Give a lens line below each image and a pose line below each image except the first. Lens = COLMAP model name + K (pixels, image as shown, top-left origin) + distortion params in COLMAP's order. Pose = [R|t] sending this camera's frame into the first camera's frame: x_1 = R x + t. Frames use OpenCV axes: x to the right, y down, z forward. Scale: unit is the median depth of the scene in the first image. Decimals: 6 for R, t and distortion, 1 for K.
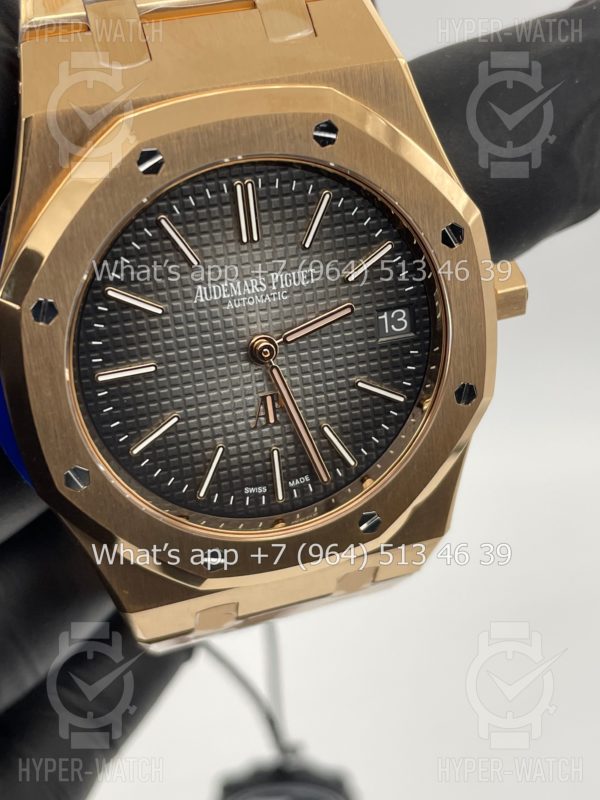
lens RADIAL K [[1216.4, 0, 293.1], [0, 1216.4, 395.7], [0, 0, 1]] dist [0.223055, 0.000000]
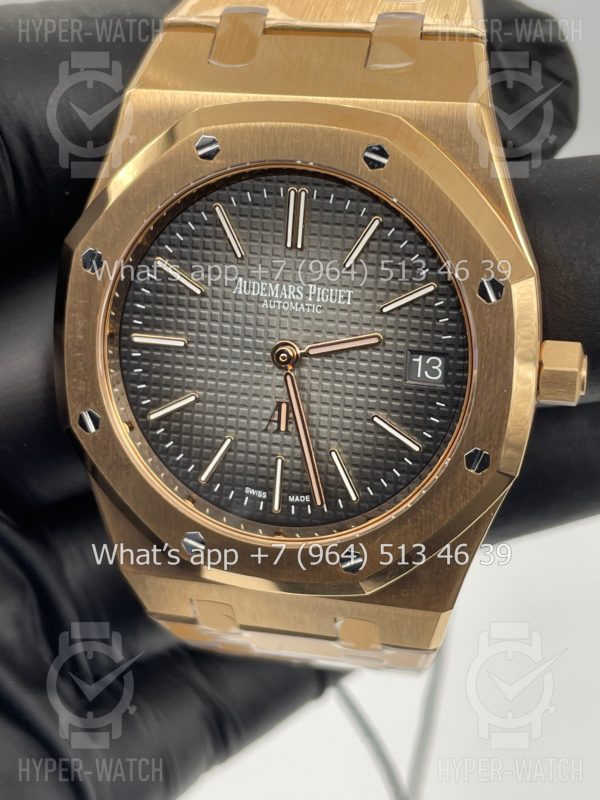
lens RADIAL K [[1216.4, 0, 300.2], [0, 1216.4, 399.6], [0, 0, 1]] dist [0.223055, 0.000000]
pose [[0.863102, 0.256889, -0.434813, 0.441198], [-0.307630, 0.950231, -0.049244, 0.044124], [0.400522, 0.176264, 0.899173, 0.093846]]
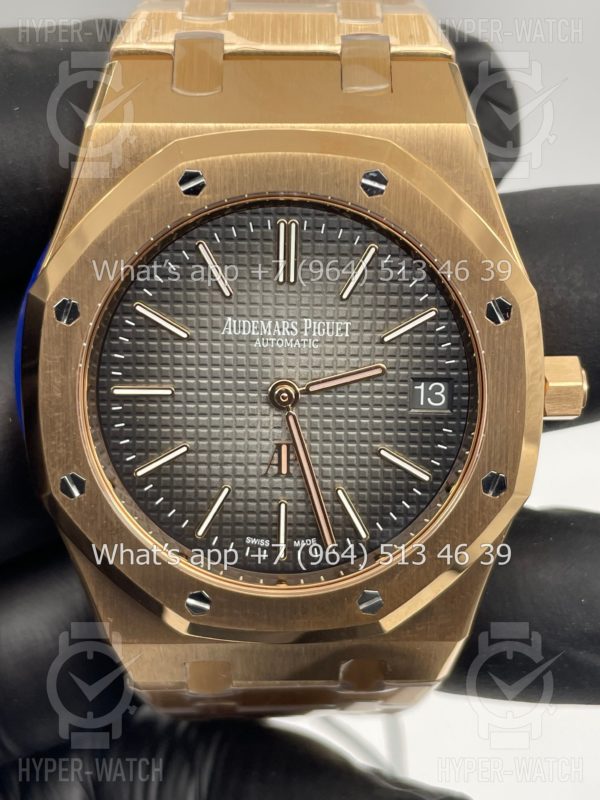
lens RADIAL K [[1216.4, 0, 300.7], [0, 1216.4, 408.2], [0, 0, 1]] dist [0.223055, 0.000000]
pose [[0.957911, 0.168861, -0.232146, 0.216453], [-0.198204, 0.974042, -0.109347, 0.076551], [0.207655, 0.150757, 0.966515, 0.064890]]
